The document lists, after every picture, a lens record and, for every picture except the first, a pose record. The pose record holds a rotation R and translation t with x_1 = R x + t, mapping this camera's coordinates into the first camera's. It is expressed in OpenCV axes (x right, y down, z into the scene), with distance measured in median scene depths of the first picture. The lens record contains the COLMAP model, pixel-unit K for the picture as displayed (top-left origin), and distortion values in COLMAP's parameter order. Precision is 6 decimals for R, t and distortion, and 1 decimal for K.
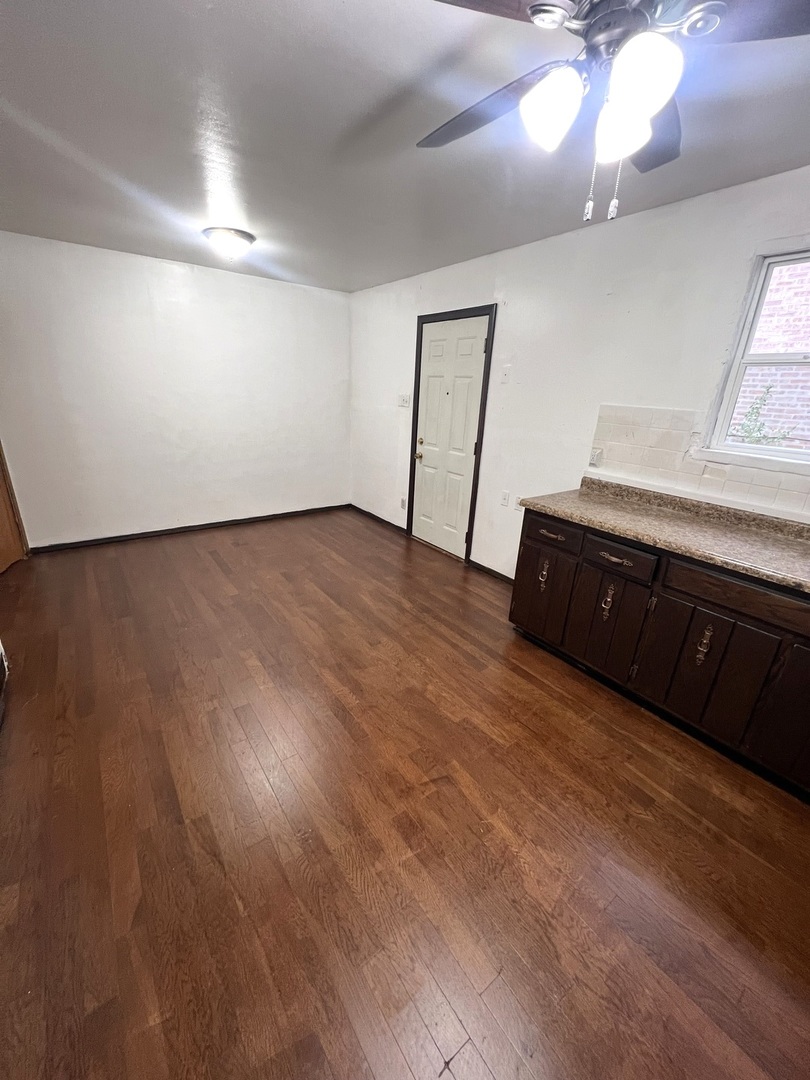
lens RADIAL K [[432.1, 0, 405.2], [0, 432.1, 541.9], [0, 0, 1]] dist [-0.001013, -0.000324]
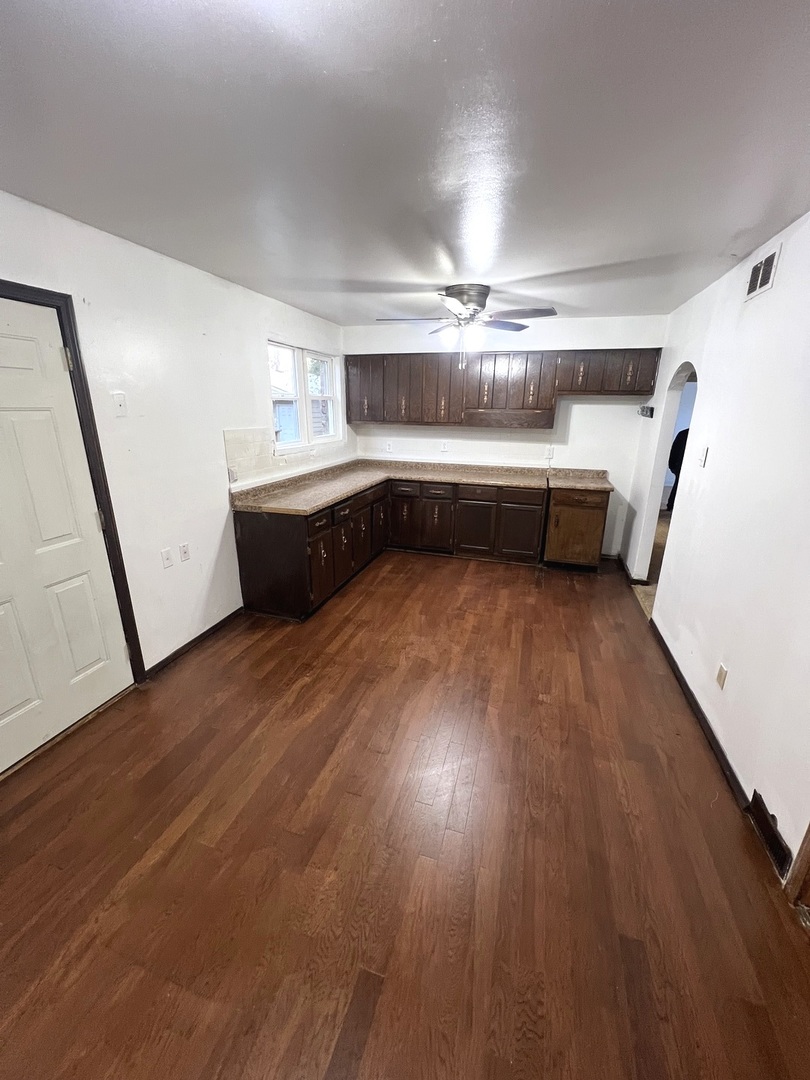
lens RADIAL K [[432.1, 0, 406.0], [0, 432.1, 540.8], [0, 0, 1]] dist [-0.001013, -0.000324]
pose [[-0.602734, -0.285255, 0.745212, -0.752757], [0.235909, 0.828466, 0.507928, -0.523100], [-0.762272, 0.481948, -0.432050, 1.221387]]
